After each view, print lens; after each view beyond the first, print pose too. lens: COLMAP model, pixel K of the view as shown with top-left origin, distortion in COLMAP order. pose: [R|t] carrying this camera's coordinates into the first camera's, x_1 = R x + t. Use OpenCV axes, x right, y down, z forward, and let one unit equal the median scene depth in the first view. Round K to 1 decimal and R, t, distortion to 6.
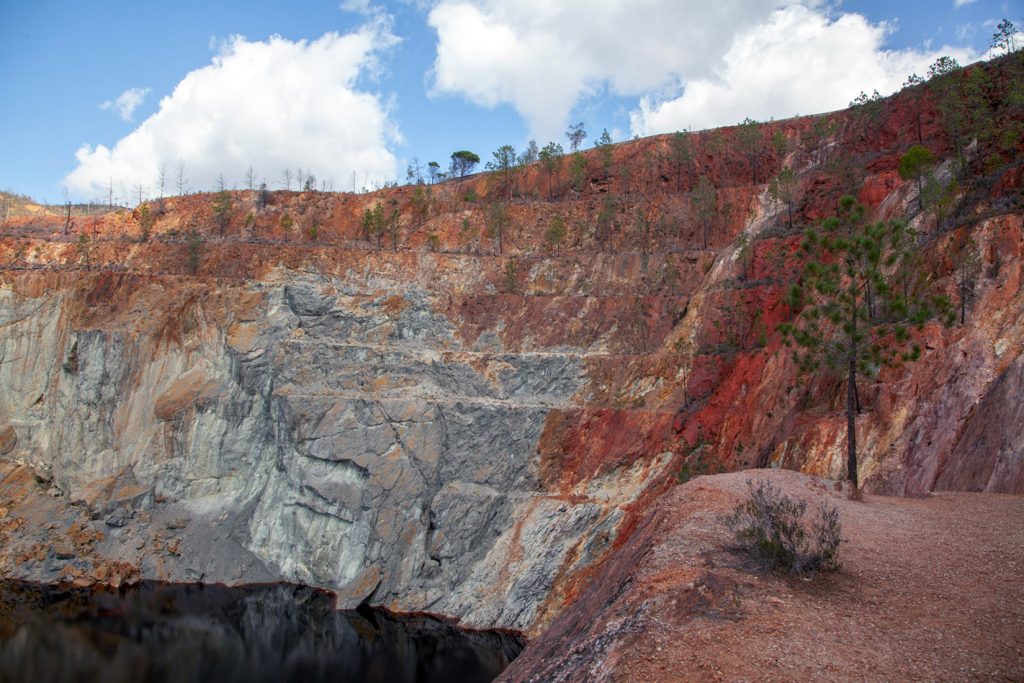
lens RADIAL K [[747.3, 0, 570.7], [0, 747.3, 312.8], [0, 0, 1]] dist [-0.094610, 0.037856]
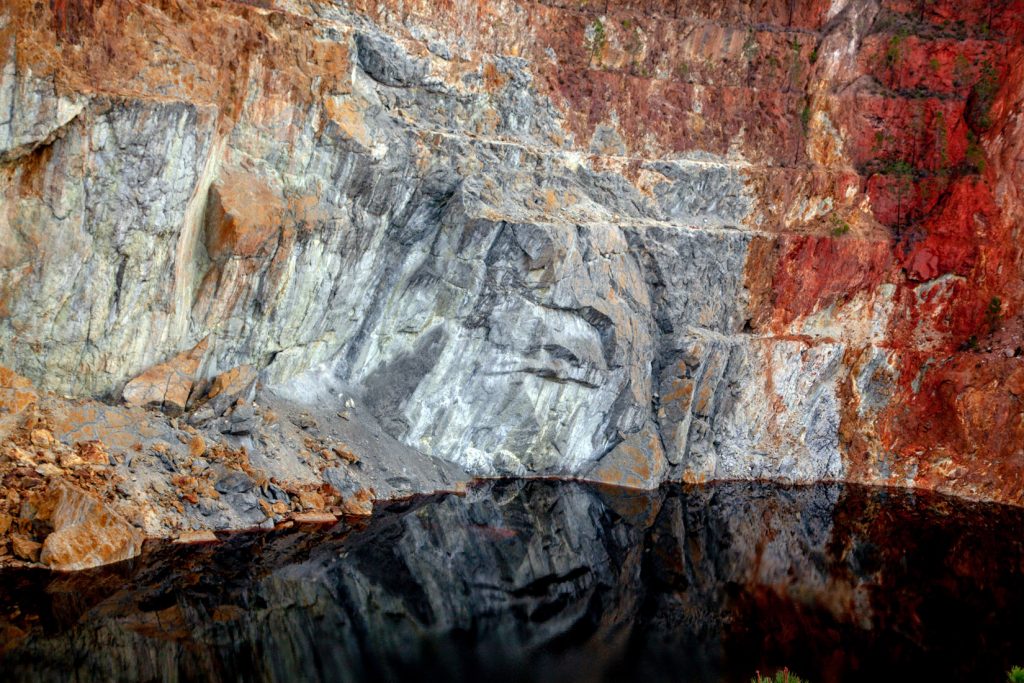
lens RADIAL K [[1456.1, 0, 513.0], [0, 1456.1, 335.5], [0, 0, 1]] dist [0.152370, 0.000000]
pose [[0.753063, -0.053469, 0.655772, -1.211300], [-0.111732, 0.971823, 0.207547, -0.066615], [-0.648392, -0.229567, 0.725870, -0.034573]]
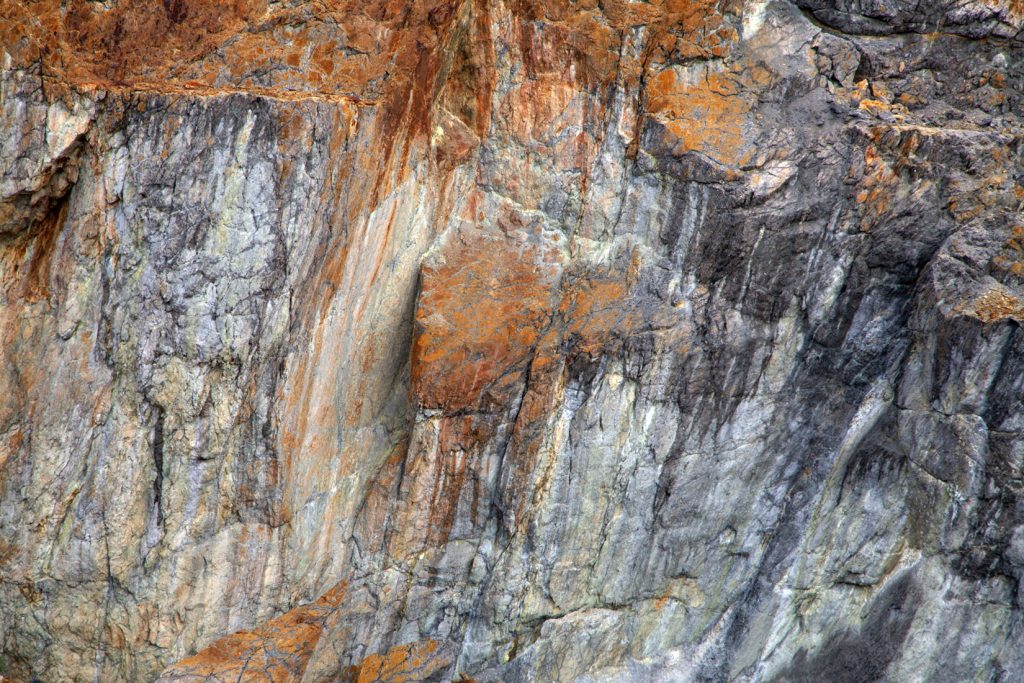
lens RADIAL K [[3054.3, 0, 493.2], [0, 3054.3, 362.2], [0, 0, 1]] dist [0.653652, 0.000000]
pose [[0.992148, -0.011621, 0.124528, -0.703855], [-0.007032, 0.988915, 0.148316, -0.051866], [-0.124871, -0.148027, 0.981068, -0.182958]]
